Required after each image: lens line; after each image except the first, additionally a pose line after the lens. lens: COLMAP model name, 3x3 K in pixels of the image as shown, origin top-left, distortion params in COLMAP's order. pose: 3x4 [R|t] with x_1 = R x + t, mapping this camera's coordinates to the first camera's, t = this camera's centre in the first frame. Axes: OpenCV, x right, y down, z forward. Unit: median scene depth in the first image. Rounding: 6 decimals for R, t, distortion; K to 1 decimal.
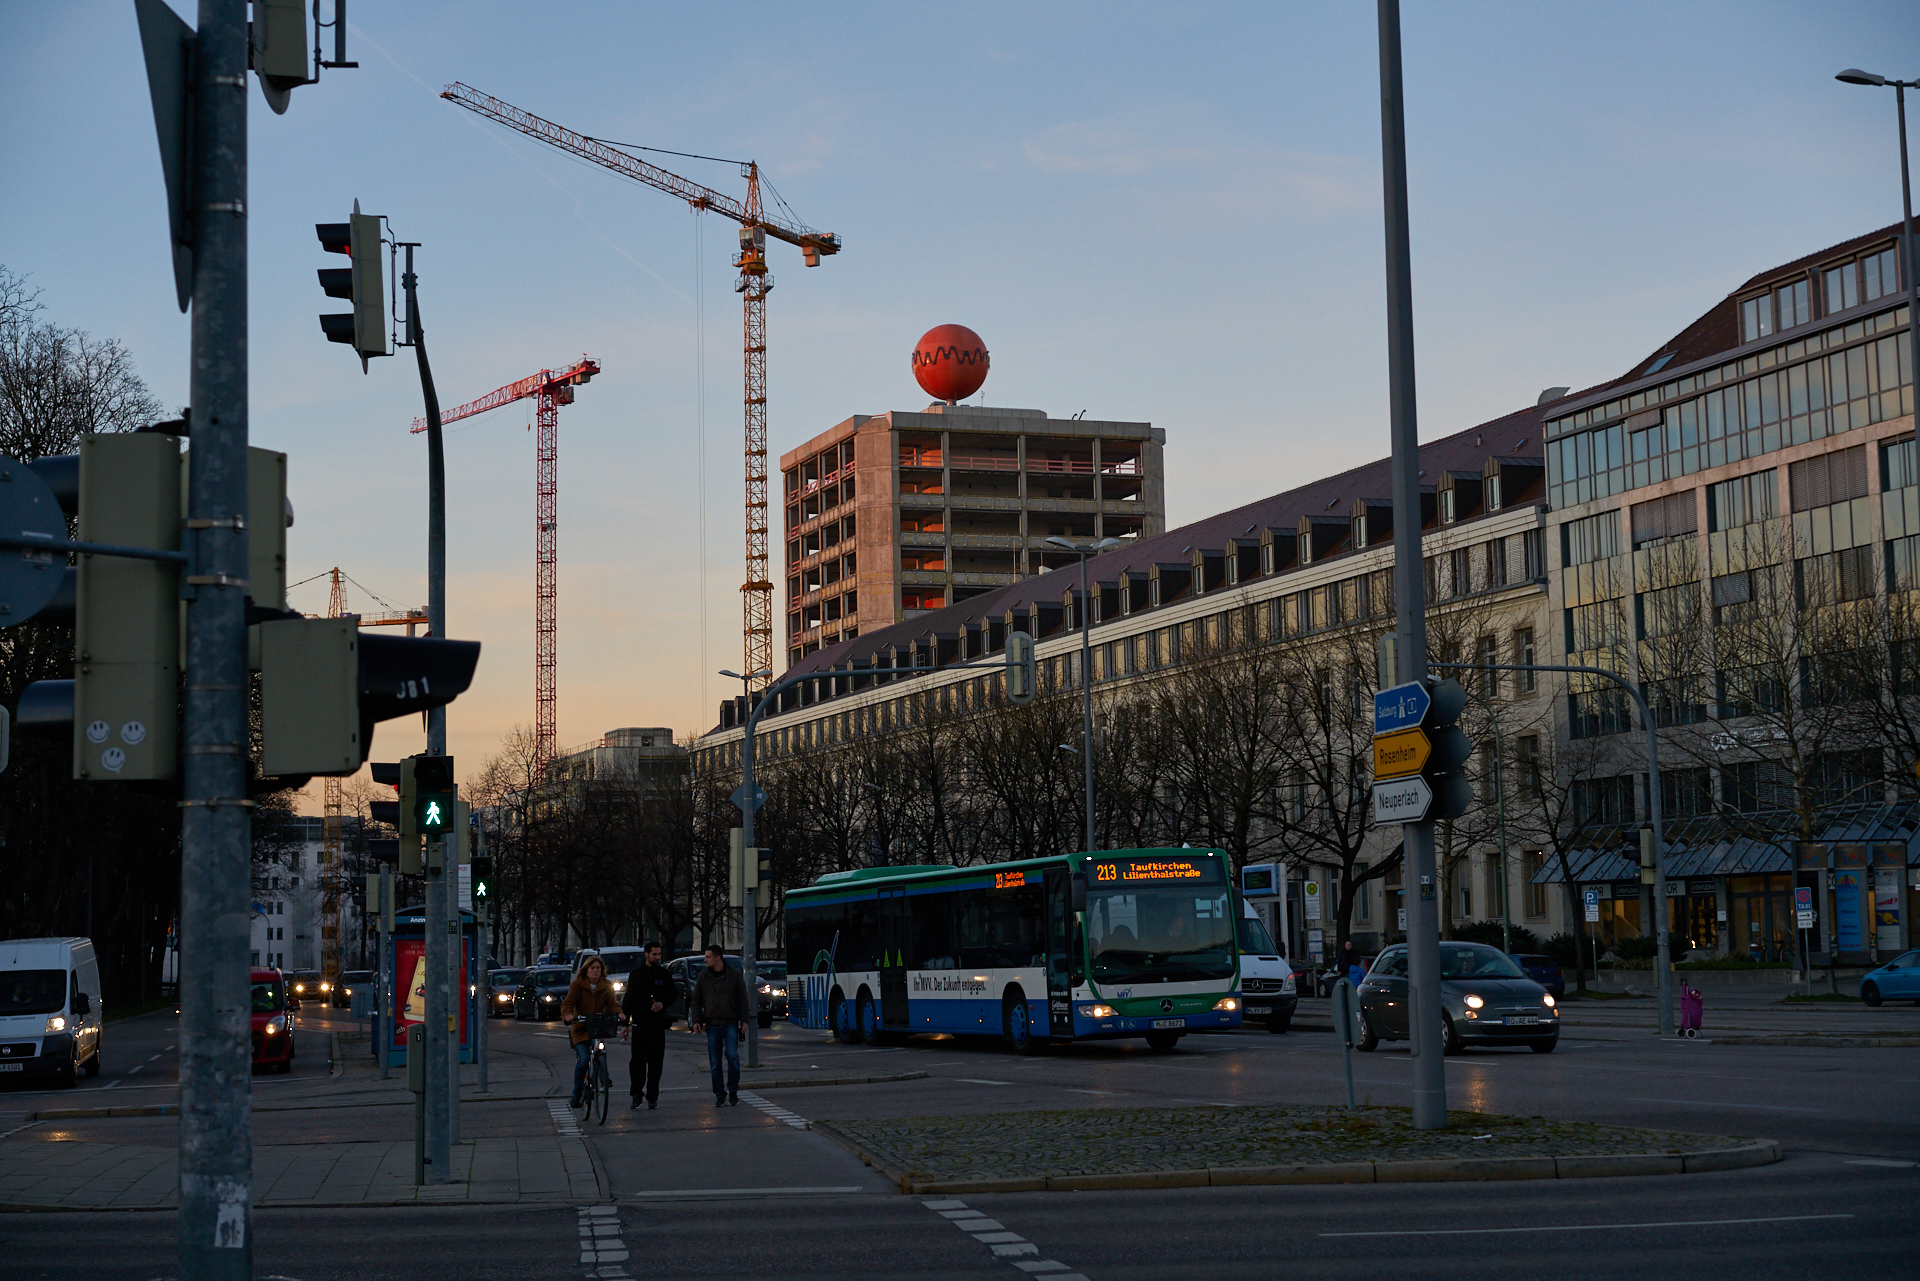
lens RADIAL K [[2899.7, 0, 942.1], [0, 2899.7, 611.7], [0, 0, 1]] dist [0.101771, -0.857669]
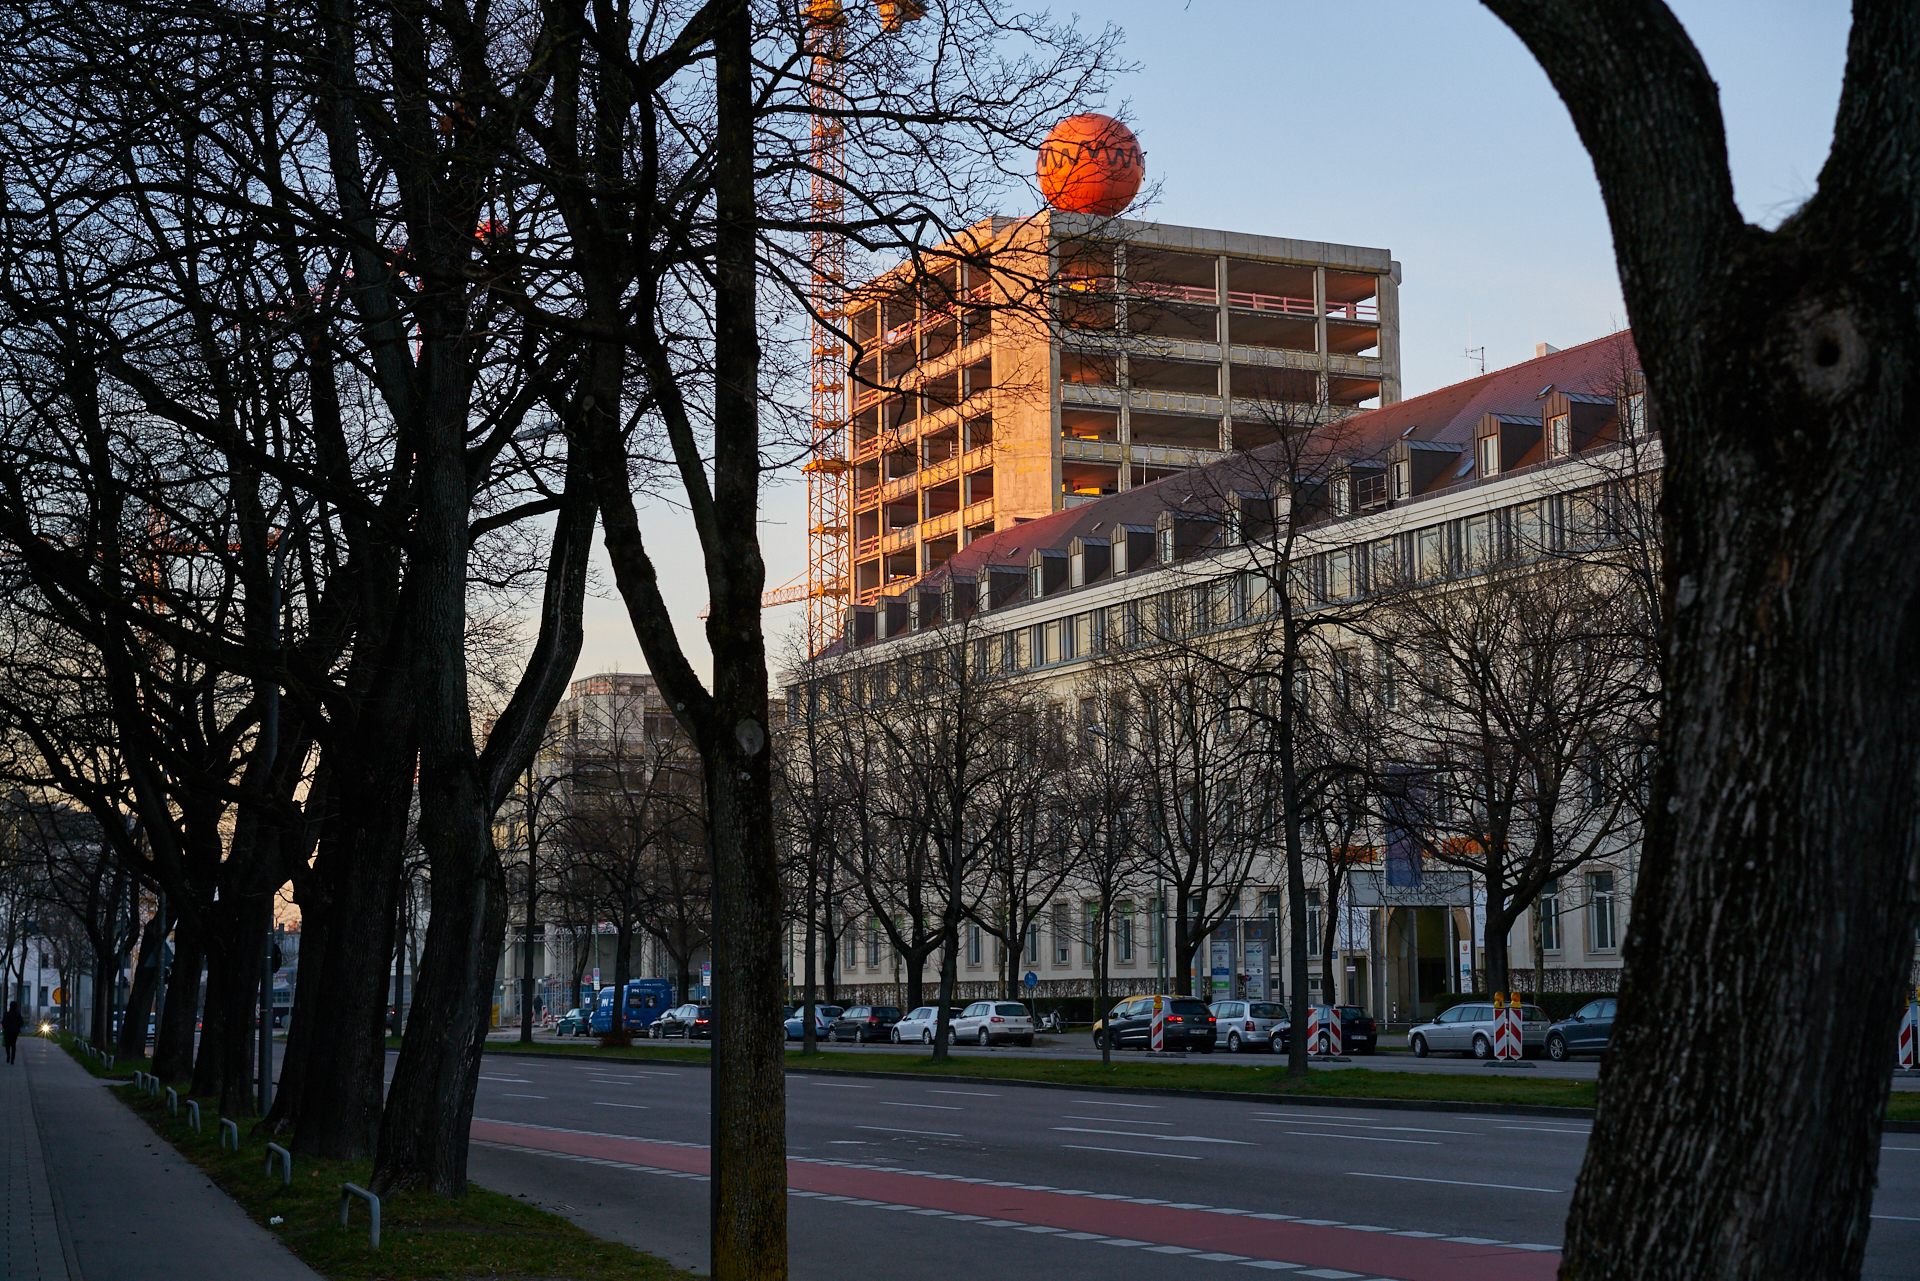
lens RADIAL K [[2899.7, 0, 942.1], [0, 2899.7, 611.7], [0, 0, 1]] dist [0.101771, -0.857669]
pose [[0.994809, 0.021468, 0.099473, -0.108226], [-0.019963, 0.999671, -0.016103, 0.038028], [-0.099785, 0.014034, 0.994910, 0.307337]]
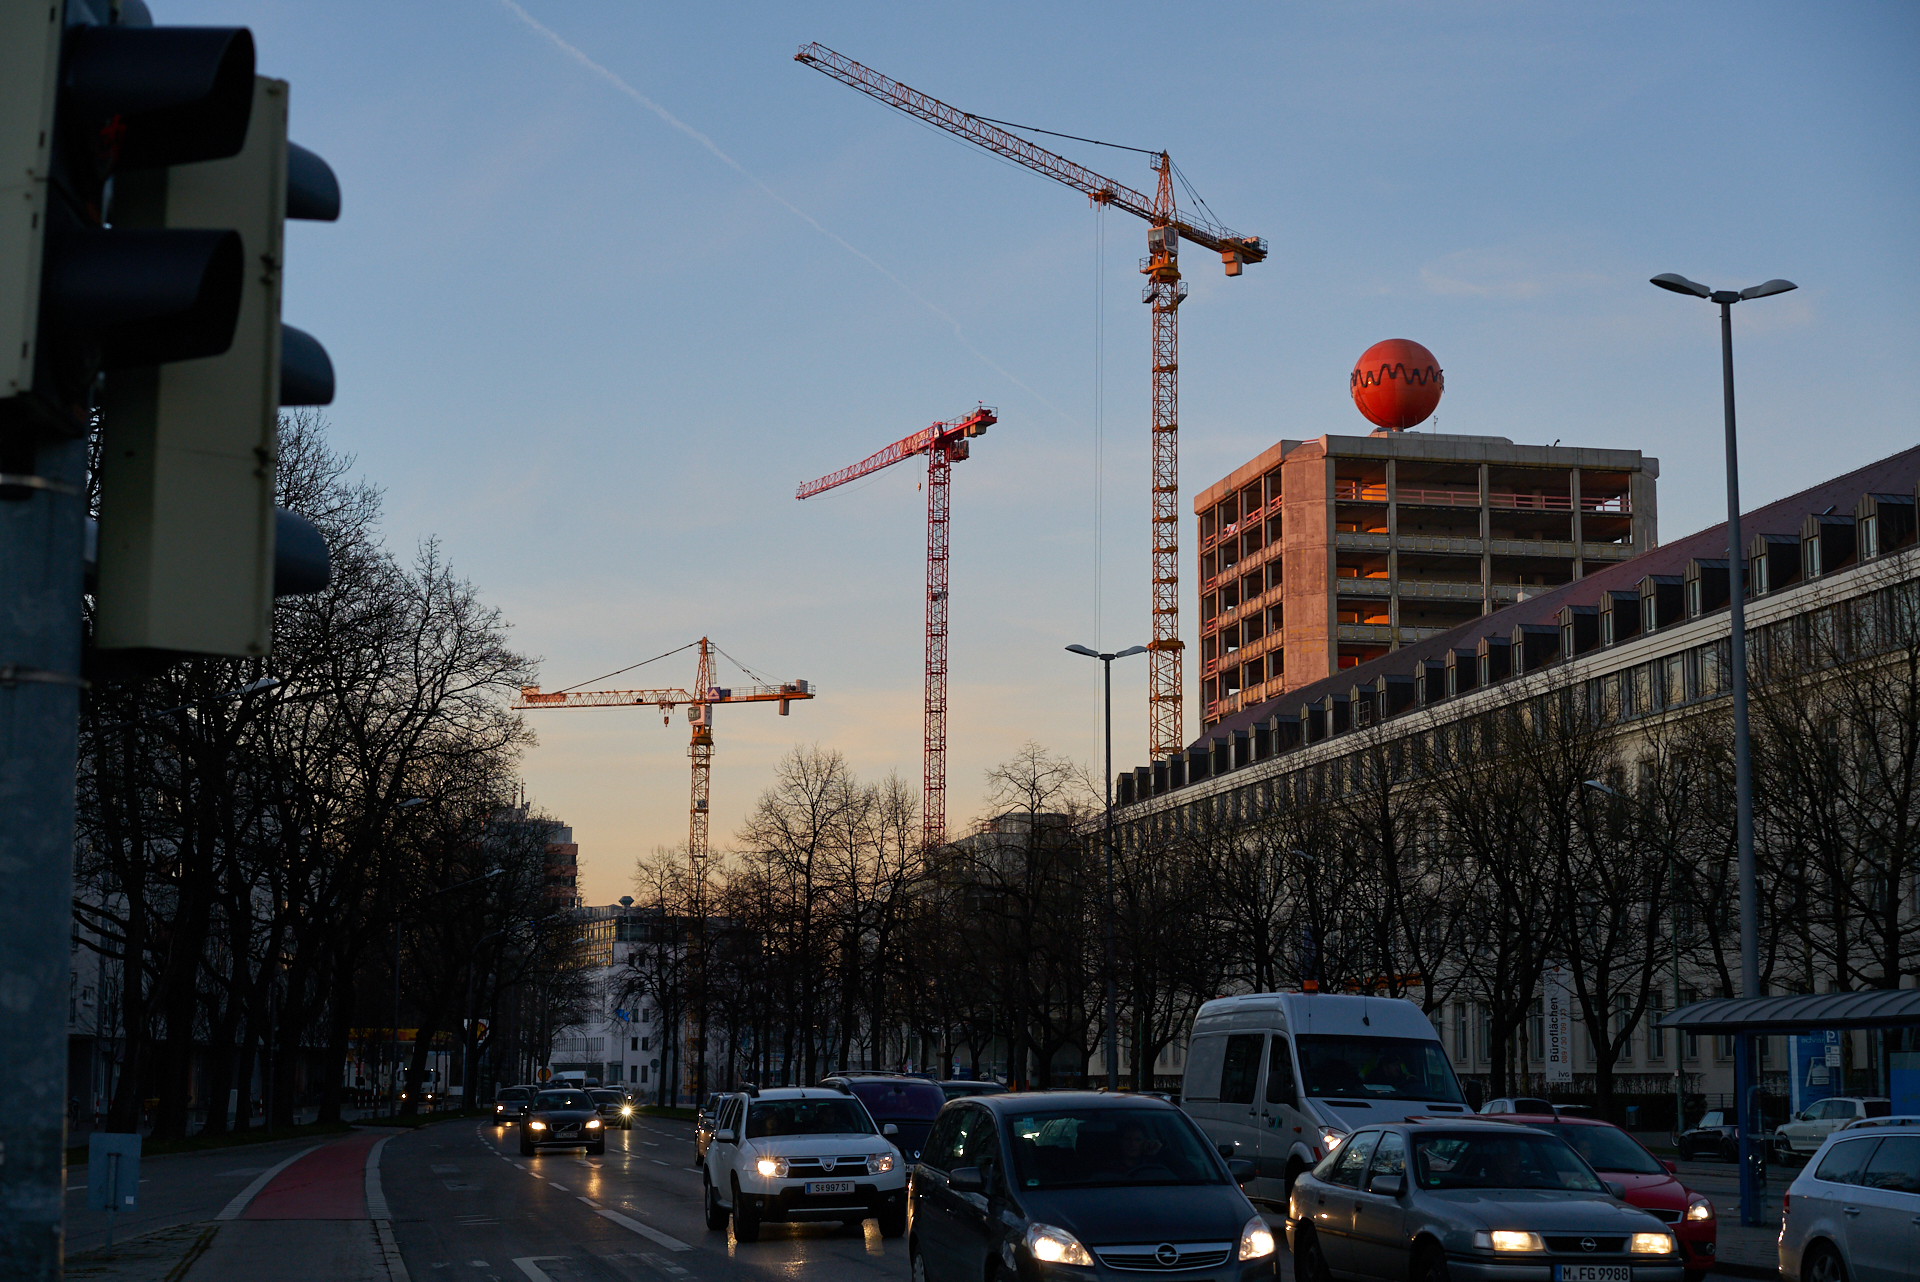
lens RADIAL K [[2942.4, 0, 951.2], [0, 2942.4, 612.0], [0, 0, 1]] dist [0.110069, -0.938755]
pose [[0.989857, 0.003357, -0.142025, -0.003501], [-0.009008, 0.999192, -0.039169, 0.016193], [0.141778, 0.040051, 0.989088, 0.141243]]
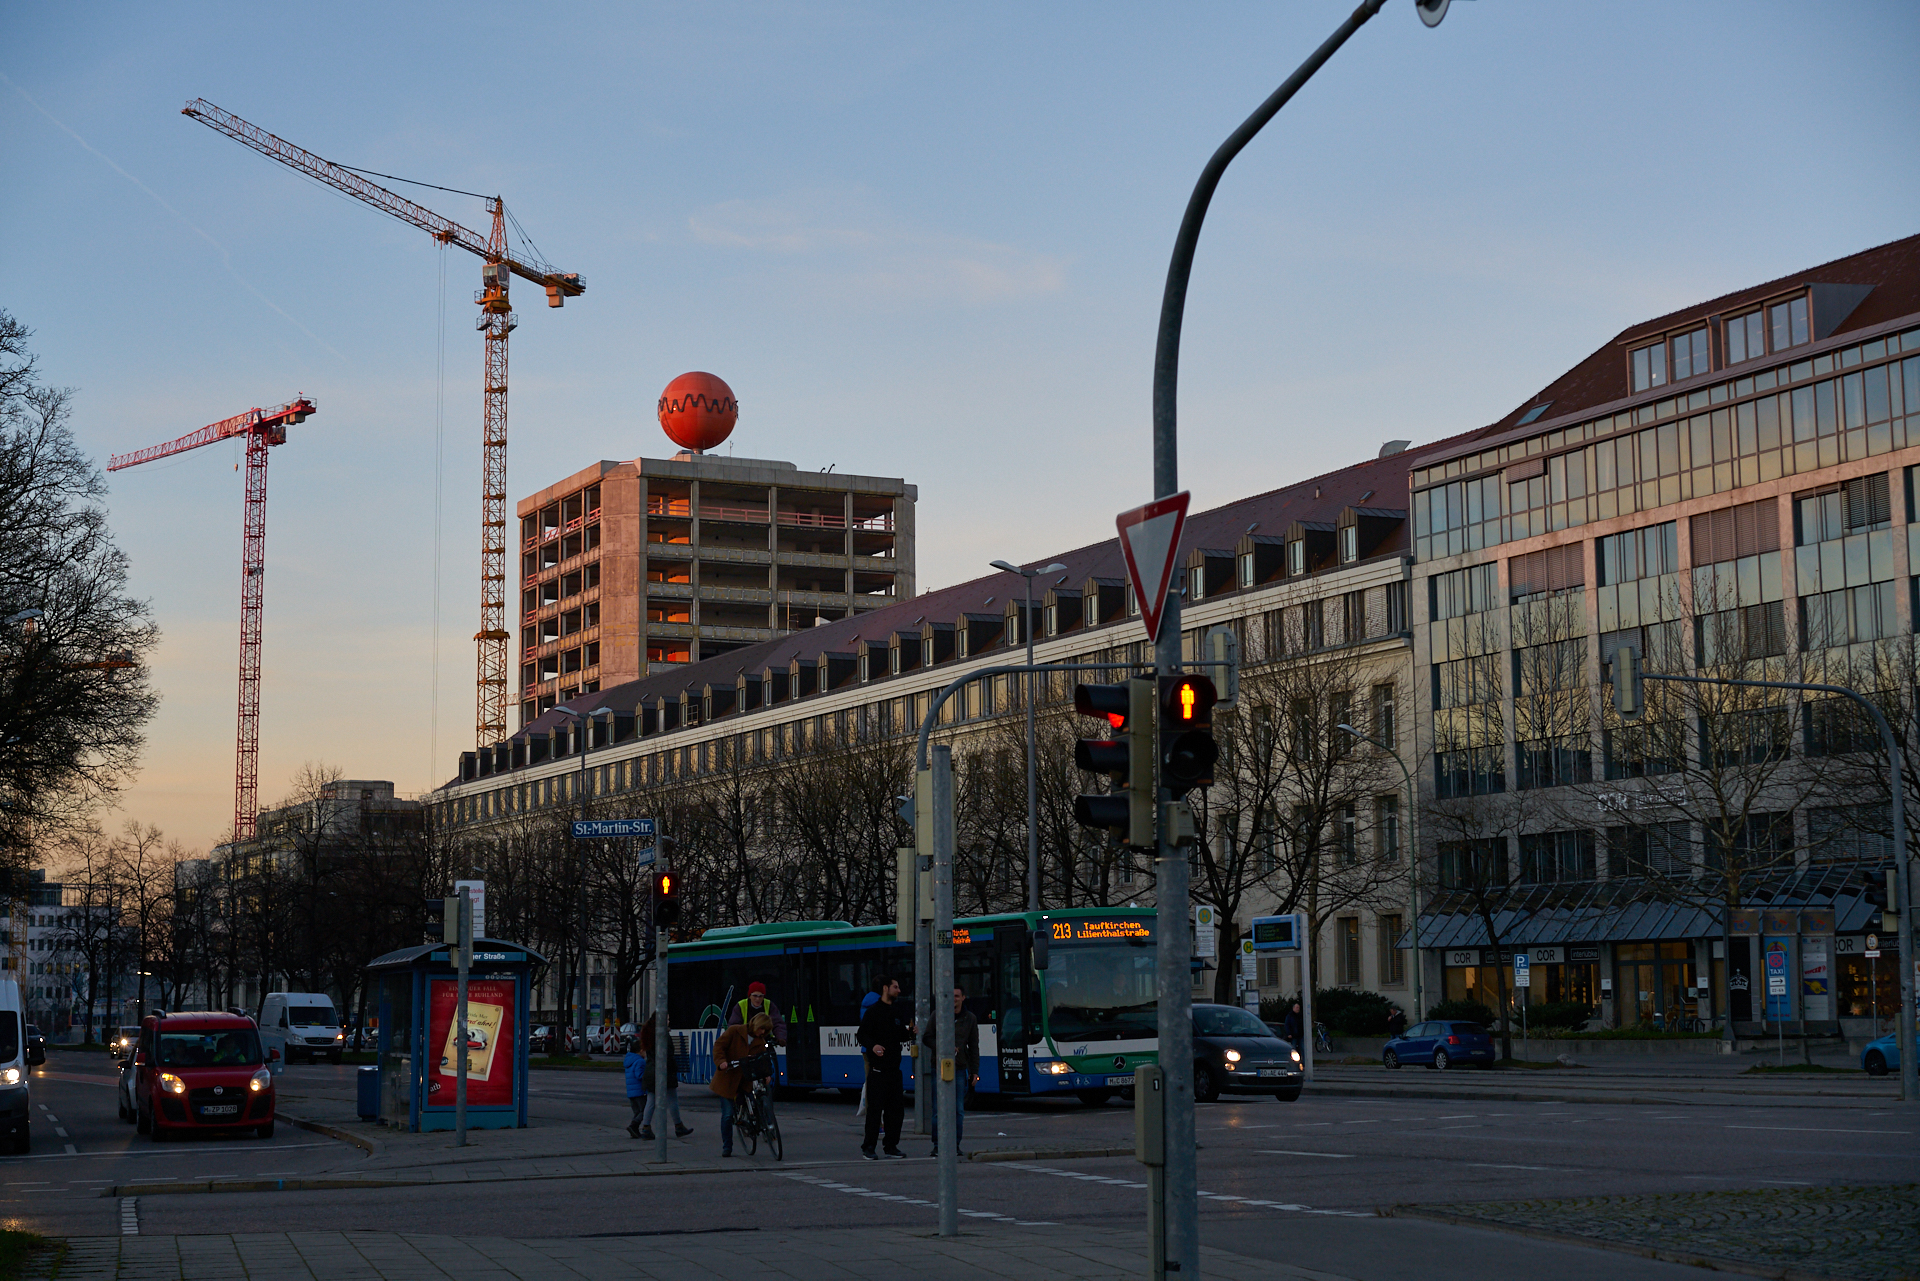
lens RADIAL K [[2899.7, 0, 942.1], [0, 2899.7, 611.7], [0, 0, 1]] dist [0.101771, -0.857669]
pose [[0.993319, 0.026247, 0.112372, -0.024631], [-0.023572, 0.999408, -0.025075, 0.004214], [-0.112964, 0.022258, 0.993350, 0.025554]]
